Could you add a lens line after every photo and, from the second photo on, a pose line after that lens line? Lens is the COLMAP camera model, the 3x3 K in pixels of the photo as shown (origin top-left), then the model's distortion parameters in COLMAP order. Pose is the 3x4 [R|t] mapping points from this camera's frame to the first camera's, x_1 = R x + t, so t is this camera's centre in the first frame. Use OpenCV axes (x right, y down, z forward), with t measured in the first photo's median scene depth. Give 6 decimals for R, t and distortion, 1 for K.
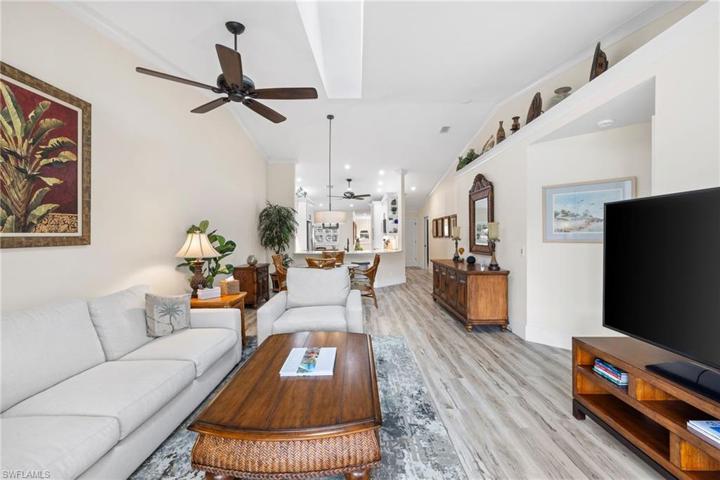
lens RADIAL K [[301.8, 0, 360.0], [0, 301.8, 240.0], [0, 0, 1]] dist [-0.000546, 0.000089]
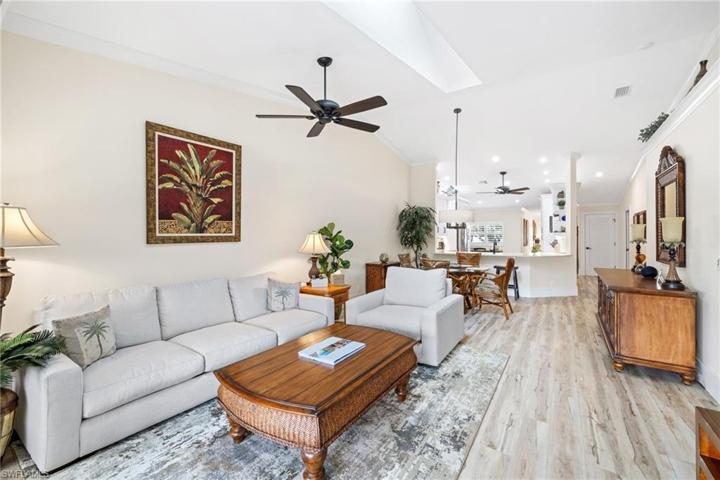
lens RADIAL K [[301.6, 0, 357.9], [0, 301.6, 237.2], [0, 0, 1]] dist [0.000088, 0.000327]
pose [[0.831168, 0.008165, -0.555962, 0.403854], [-0.011948, 0.999924, -0.003177, -0.007517], [0.555894, 0.009284, 0.831202, 0.098594]]
